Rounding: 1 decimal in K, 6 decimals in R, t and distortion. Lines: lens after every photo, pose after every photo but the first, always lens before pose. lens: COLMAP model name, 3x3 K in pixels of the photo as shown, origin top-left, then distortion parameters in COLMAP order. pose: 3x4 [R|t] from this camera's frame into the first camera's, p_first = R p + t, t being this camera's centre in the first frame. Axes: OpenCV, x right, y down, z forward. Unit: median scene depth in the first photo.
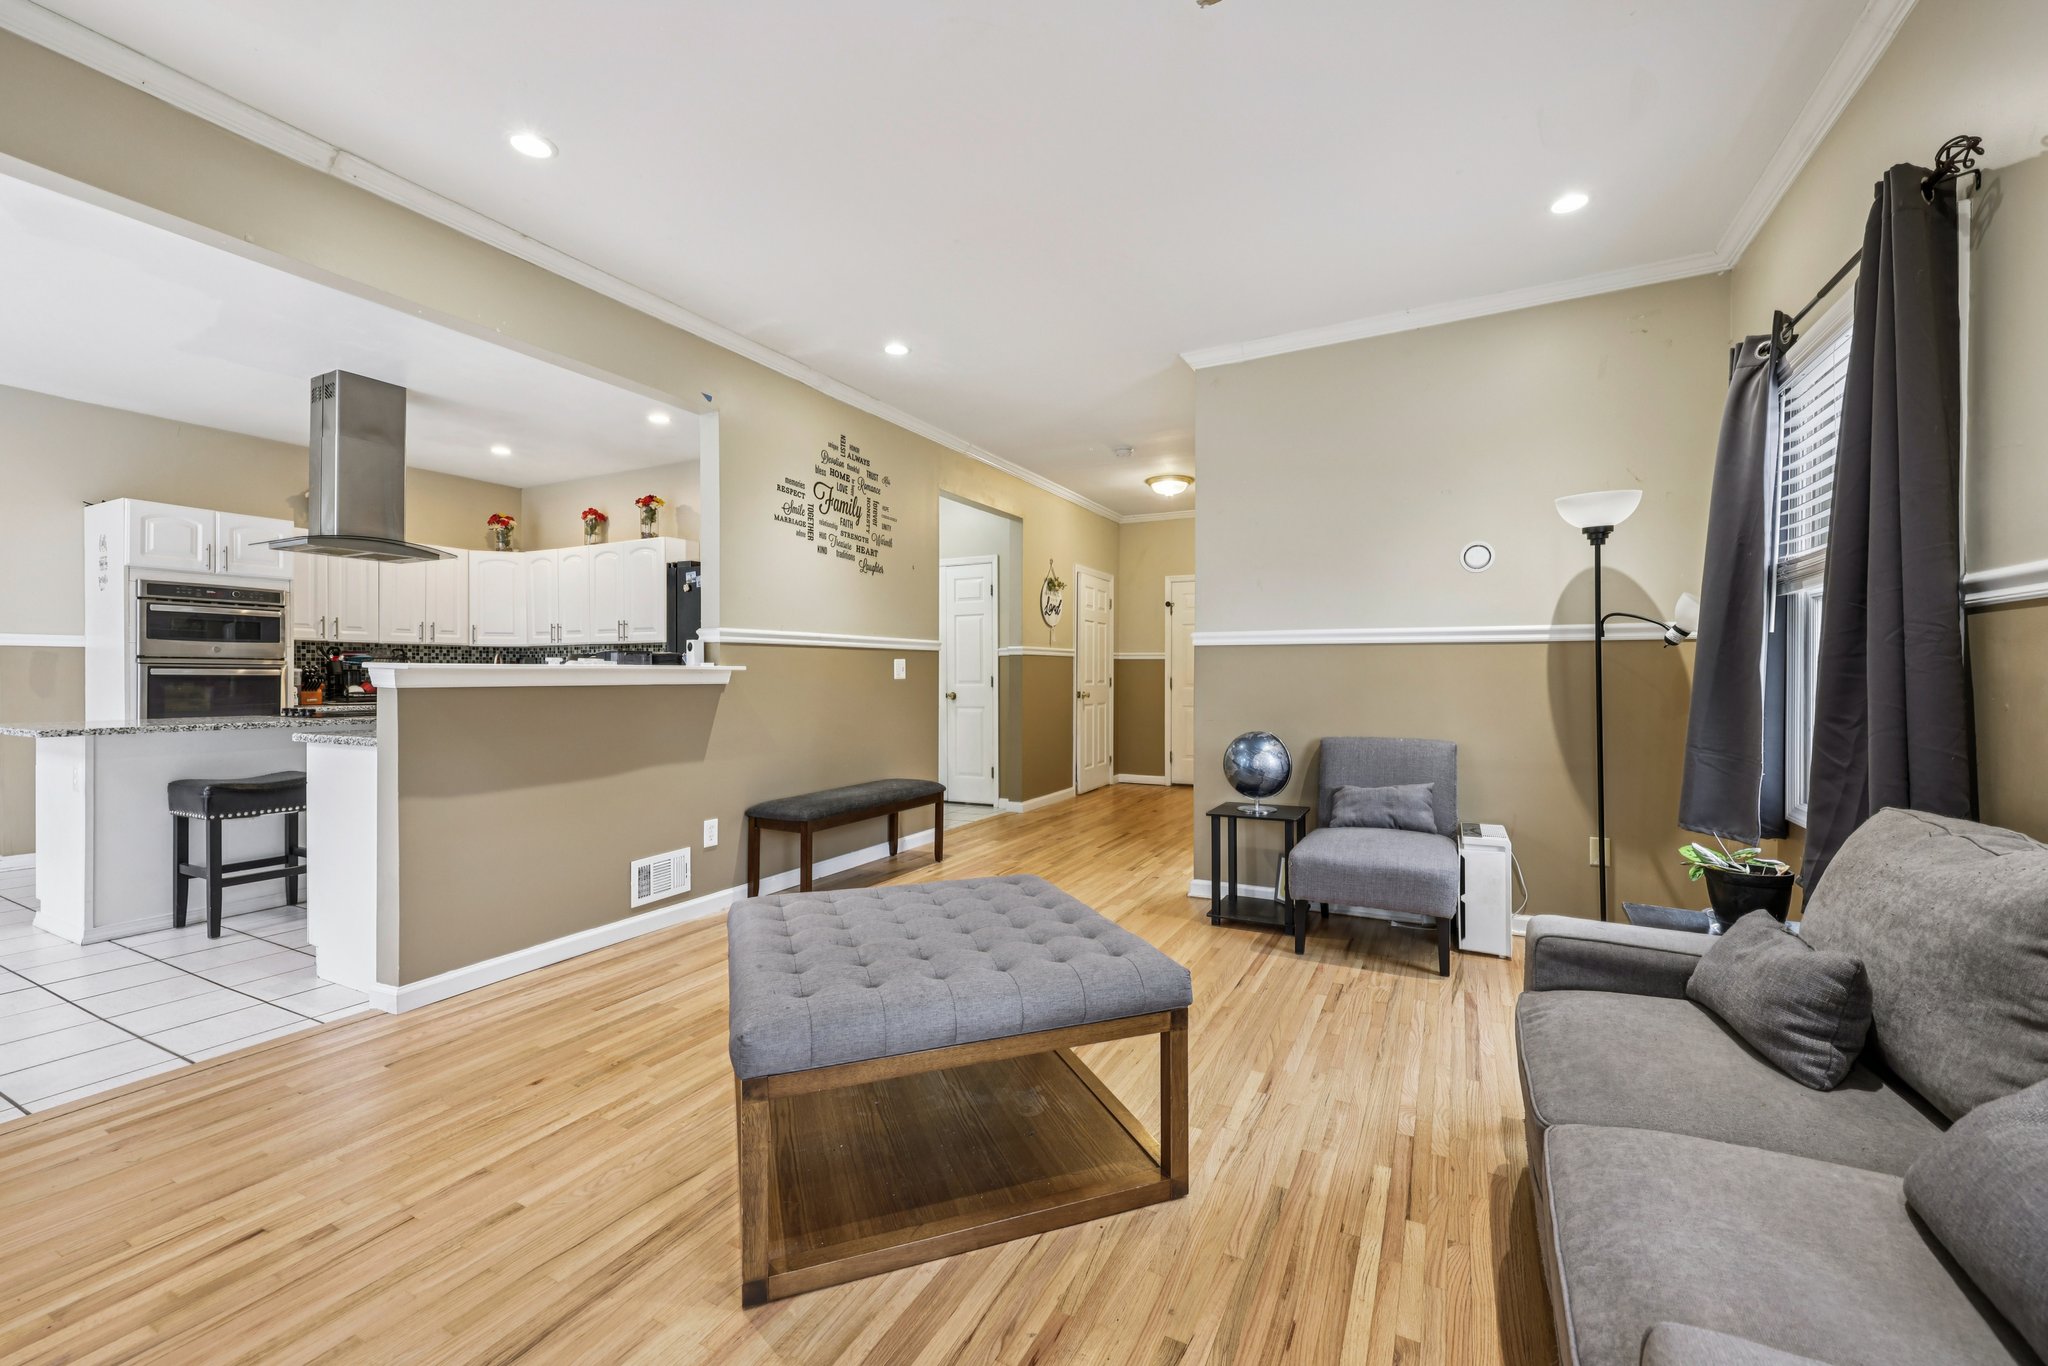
lens RADIAL K [[828.1, 0, 1026.8], [0, 828.1, 675.1], [0, 0, 1]] dist [0.001028, -0.000017]
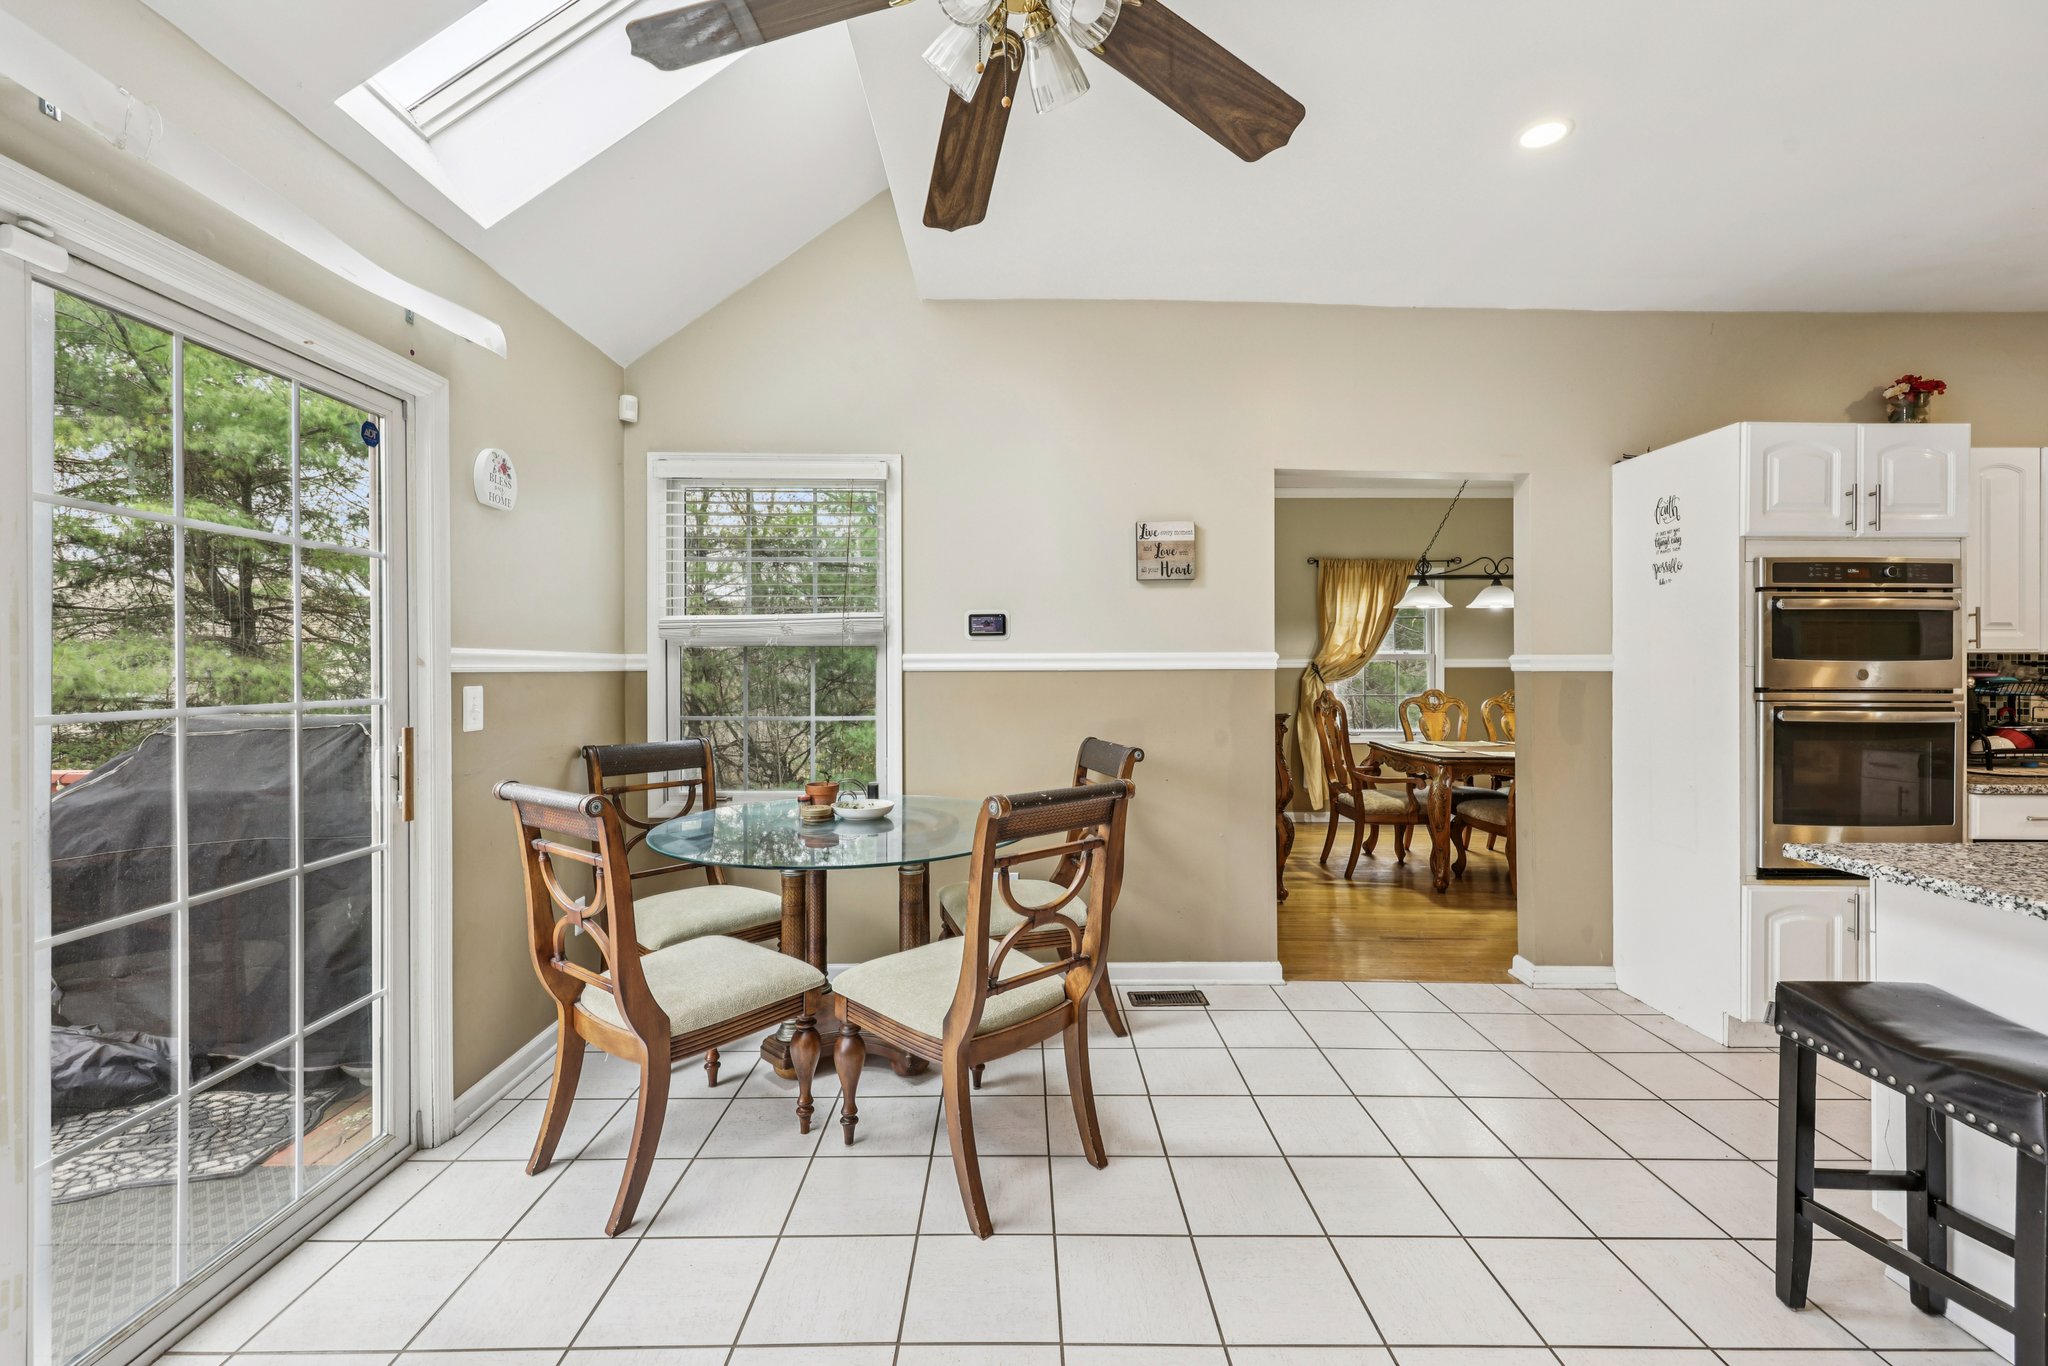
lens RADIAL K [[828.1, 0, 1022.6], [0, 828.1, 673.2], [0, 0, 1]] dist [0.001028, -0.000017]
pose [[0.461280, 0.005655, -0.887237, -0.759321], [-0.001201, 0.999983, 0.005749, -0.034788], [0.887254, -0.001586, 0.461278, 0.254553]]
